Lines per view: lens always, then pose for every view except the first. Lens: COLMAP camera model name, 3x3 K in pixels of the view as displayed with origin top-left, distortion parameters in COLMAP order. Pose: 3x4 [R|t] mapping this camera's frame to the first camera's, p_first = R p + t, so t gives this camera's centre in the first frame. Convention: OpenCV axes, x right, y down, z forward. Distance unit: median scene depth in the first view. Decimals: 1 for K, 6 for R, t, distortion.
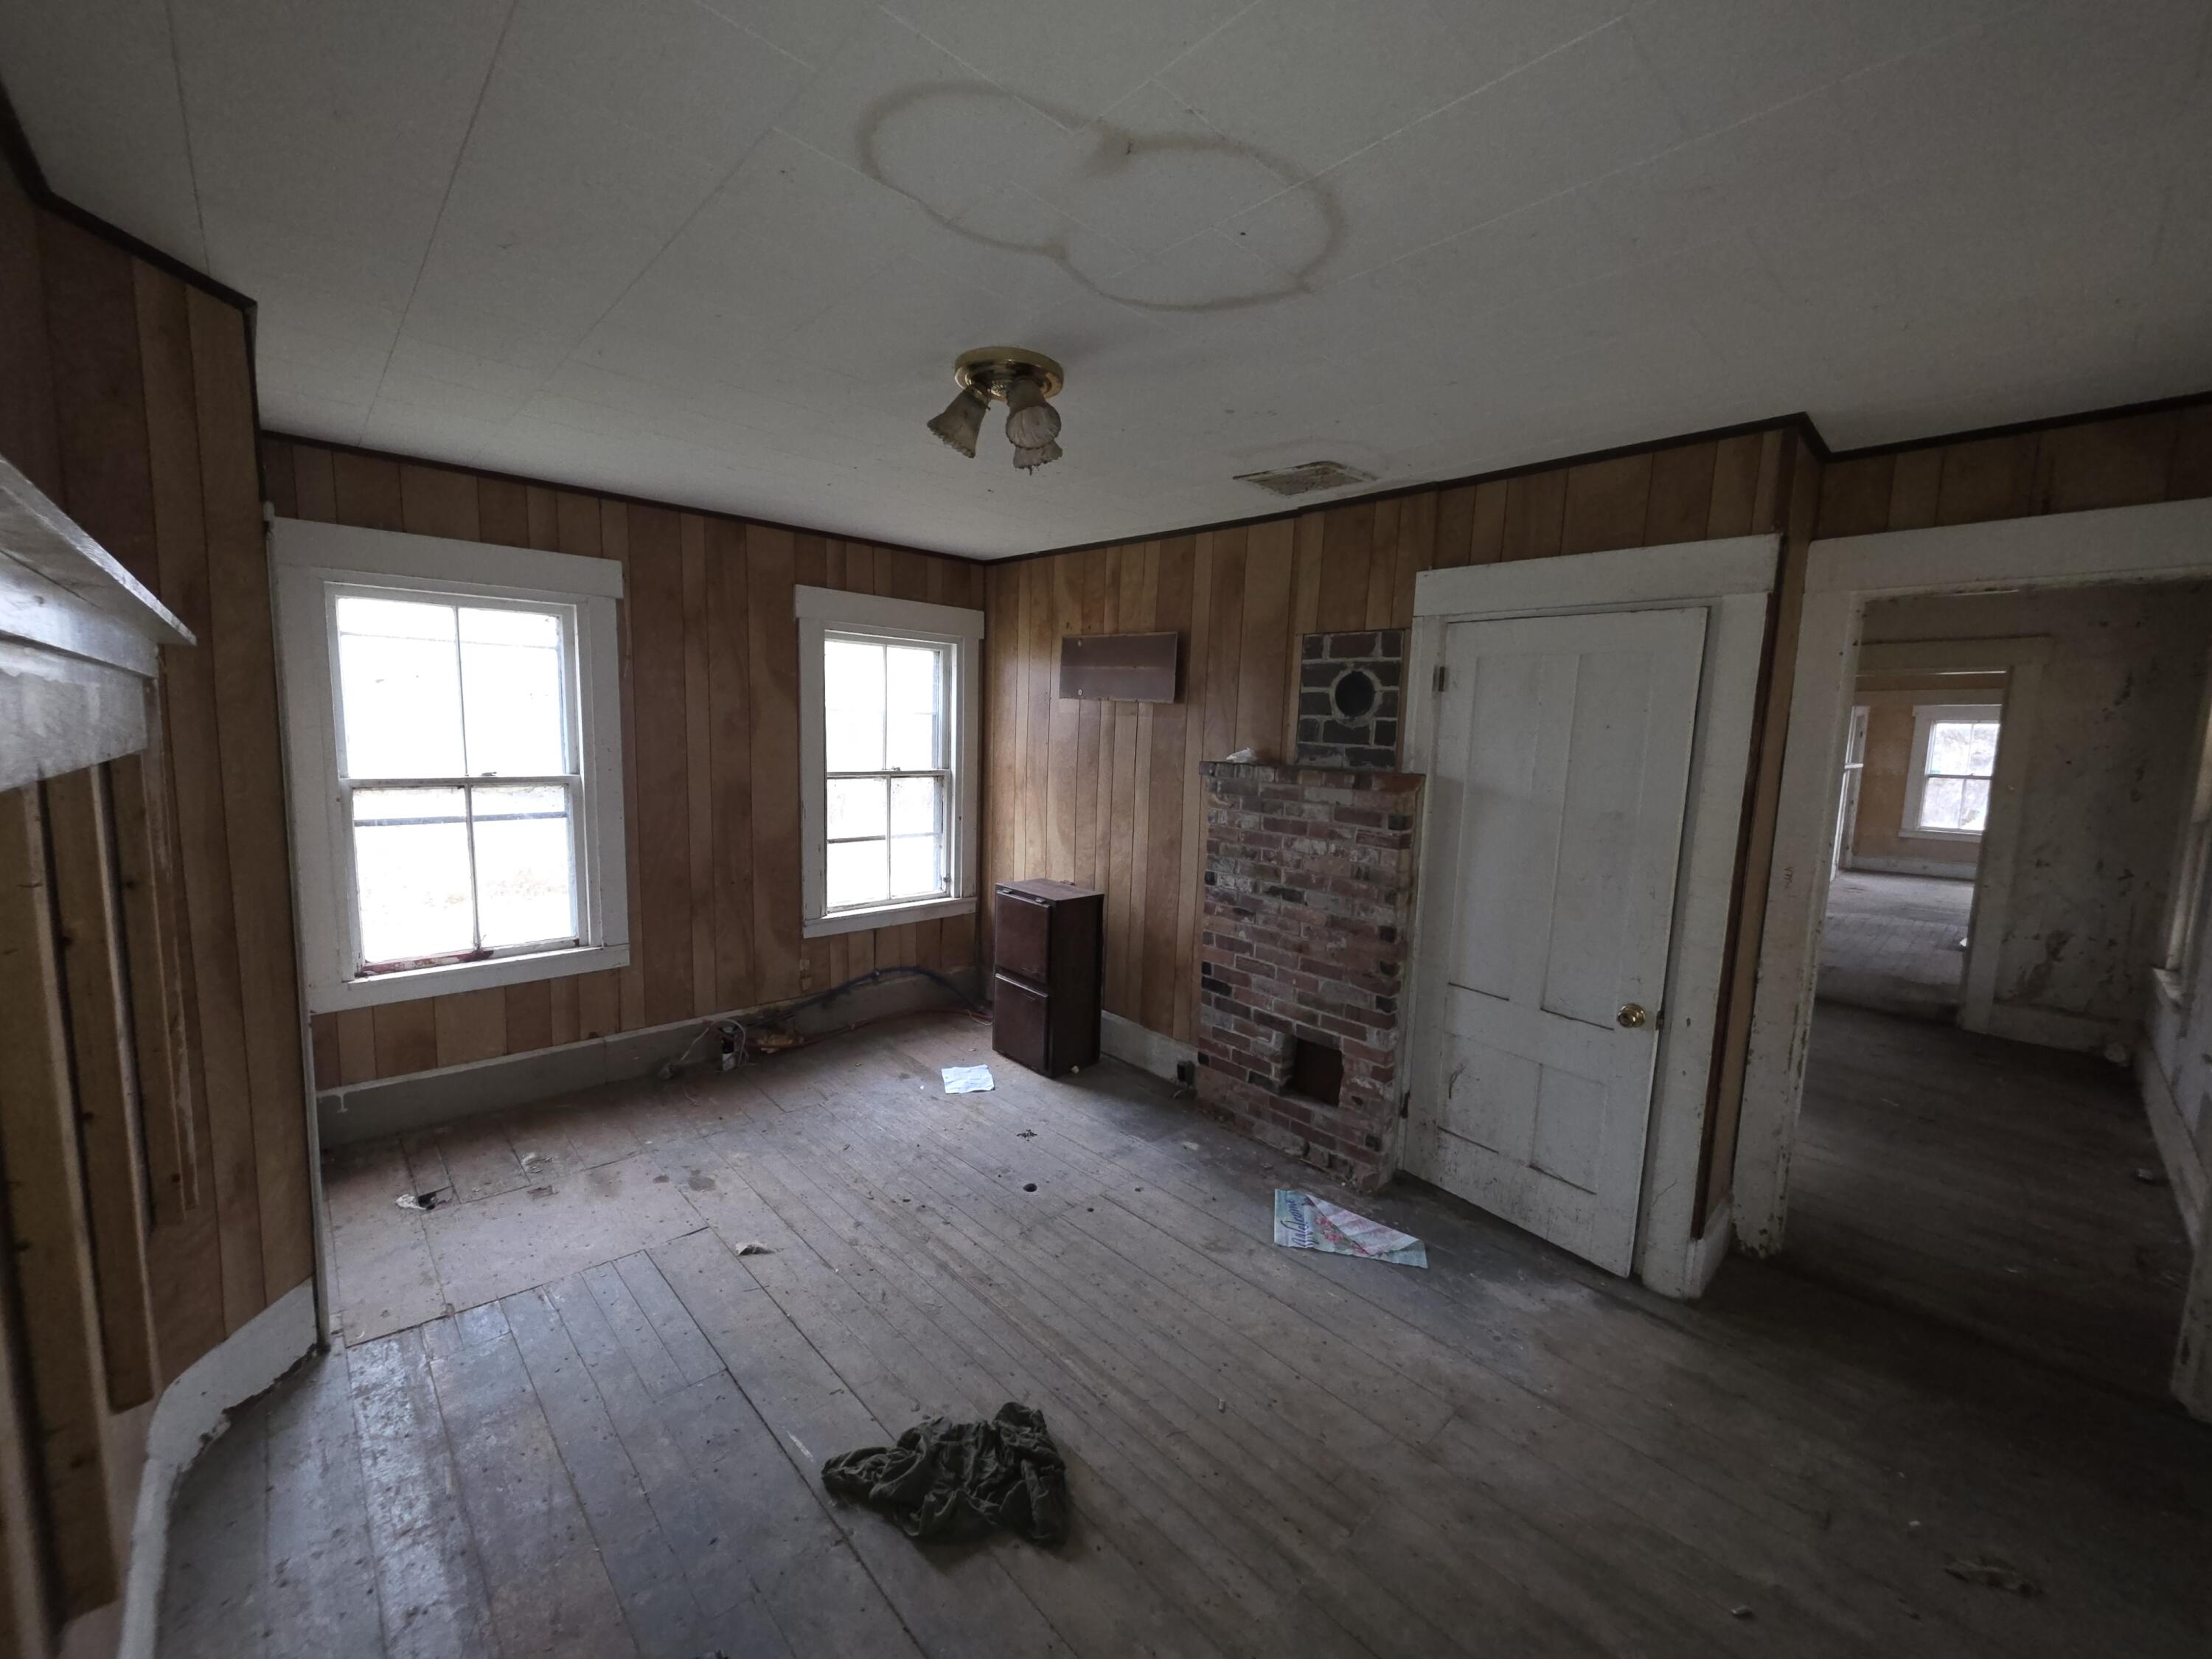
lens RADIAL K [[870.7, 0, 1098.3], [0, 870.7, 830.8], [0, 0, 1]] dist [-0.010626, 0.001624]
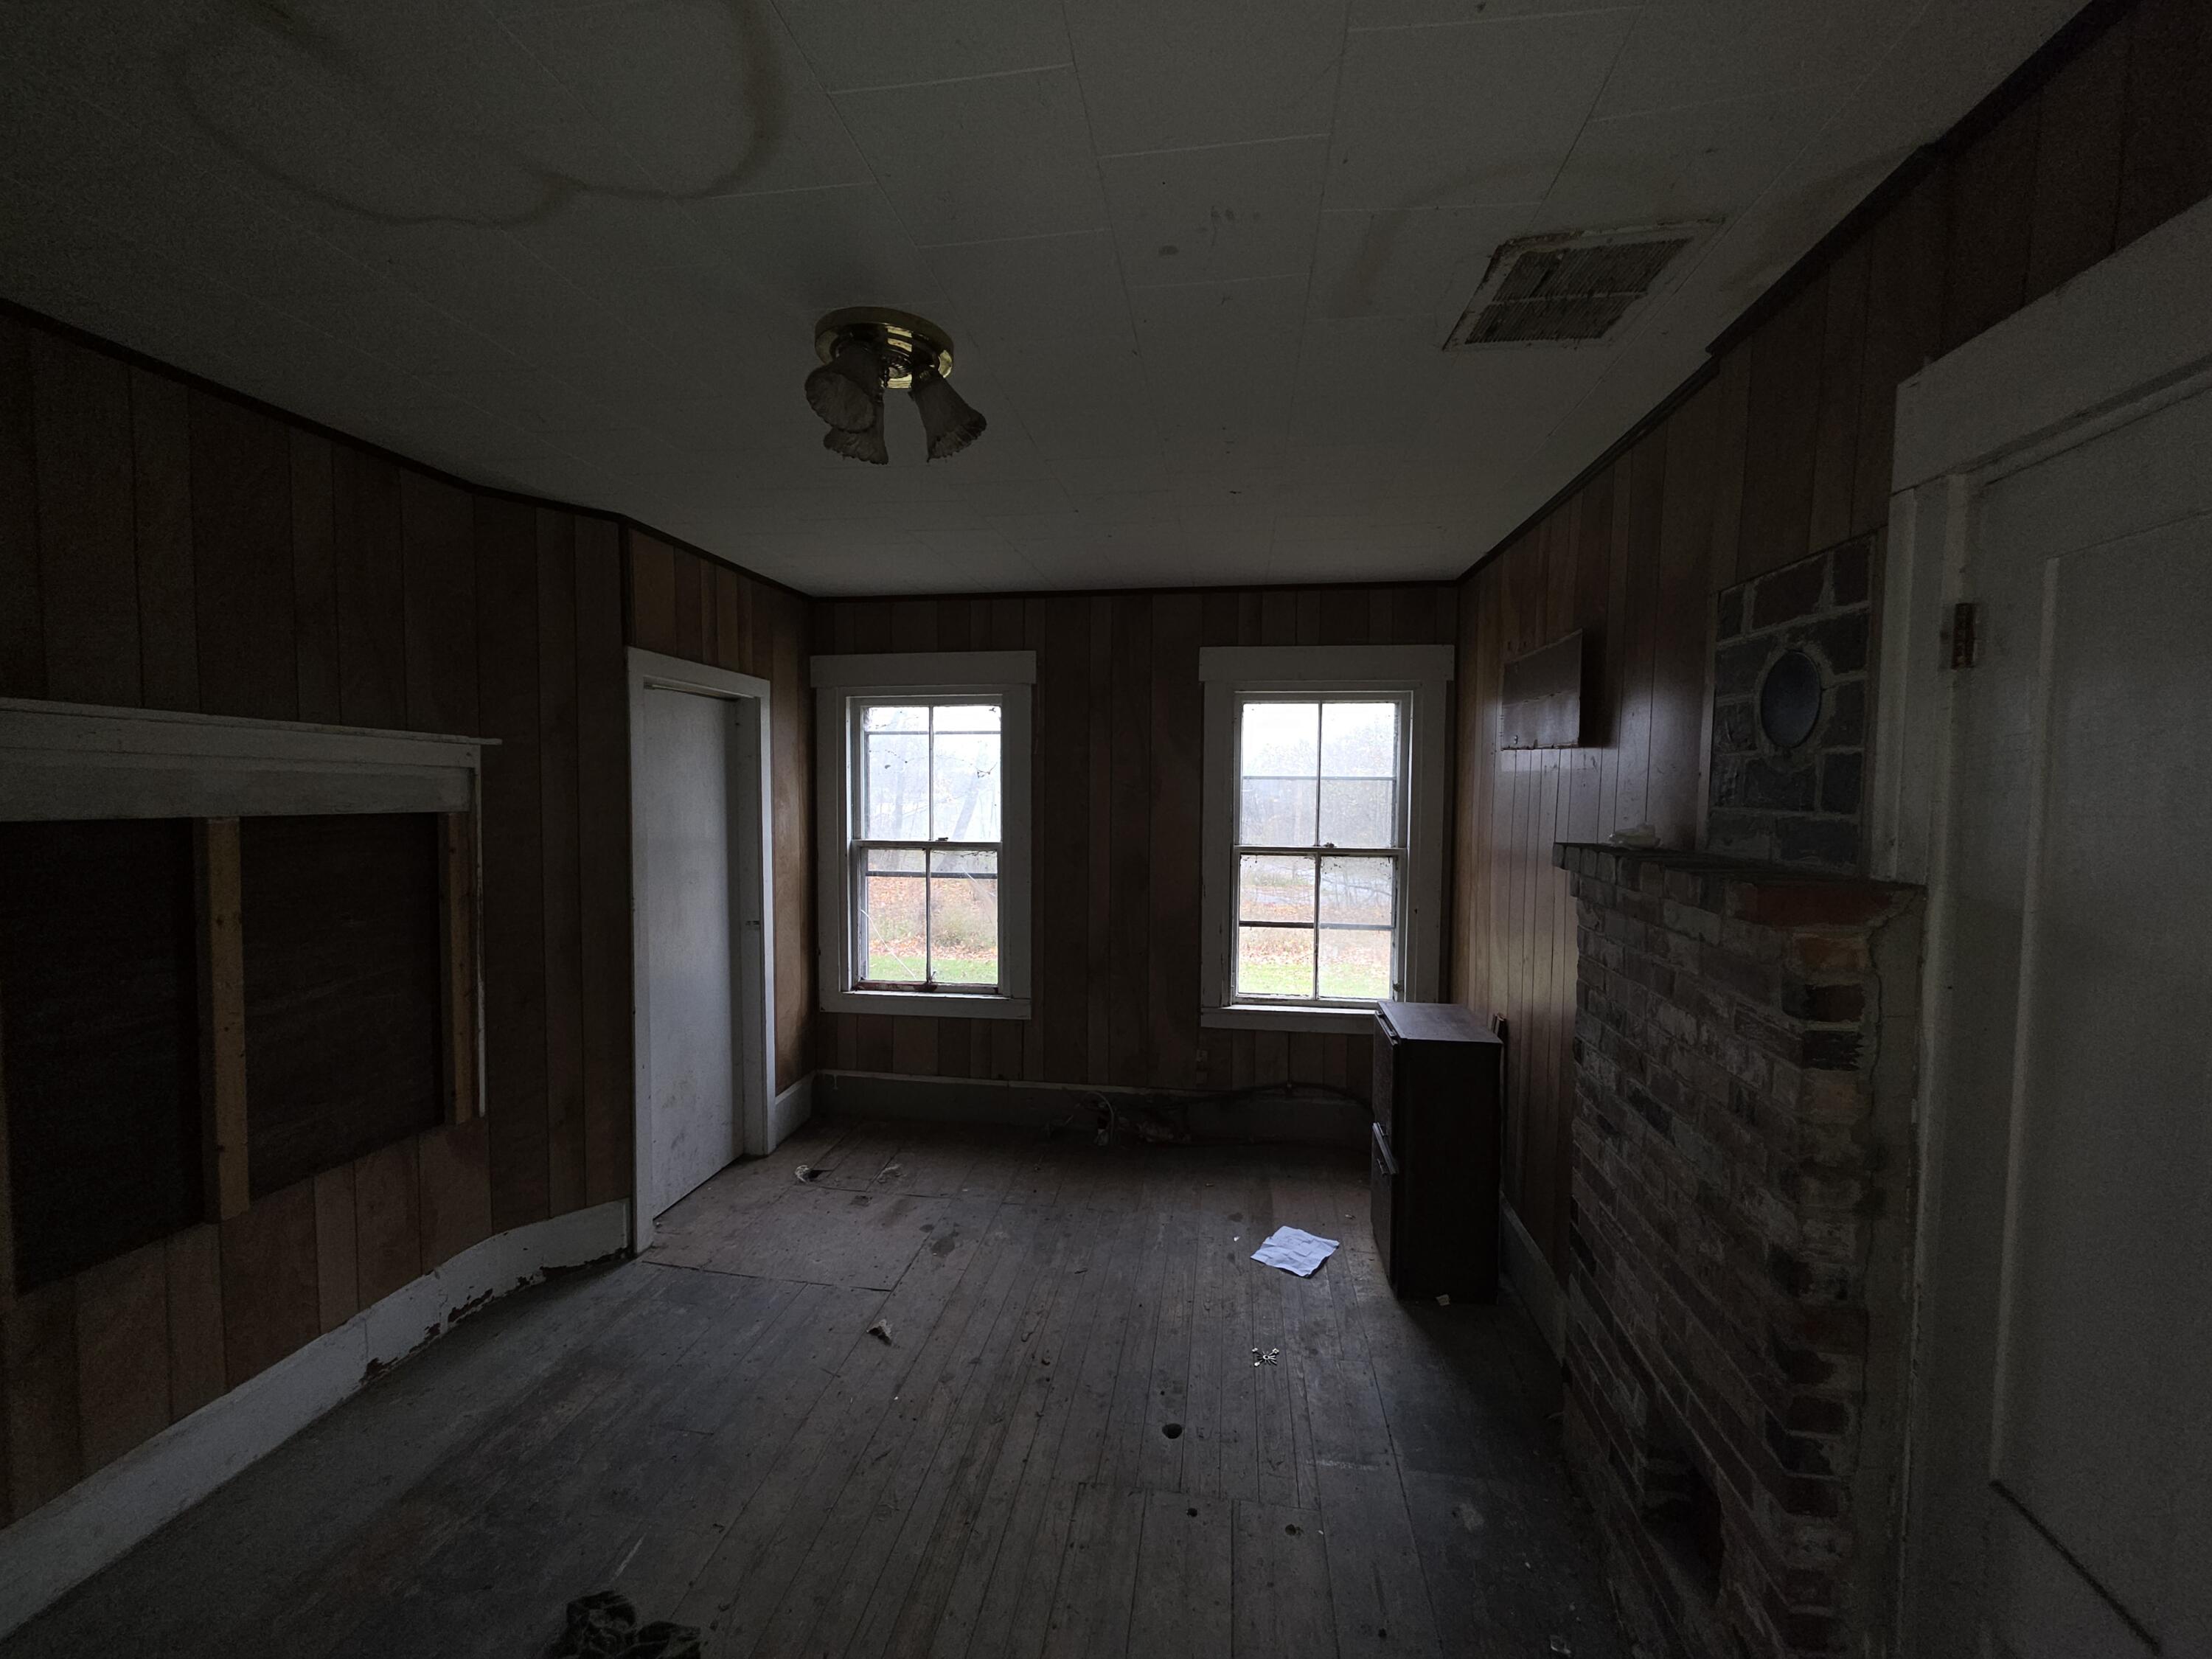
lens RADIAL K [[870.7, 0, 1123.9], [0, 870.7, 828.5], [0, 0, 1]] dist [-0.010626, 0.001624]
pose [[0.624940, 0.010312, -0.780604, 0.410966], [-0.081324, 0.995332, -0.051958, -0.037753], [0.776425, 0.095953, 0.622862, 0.439795]]
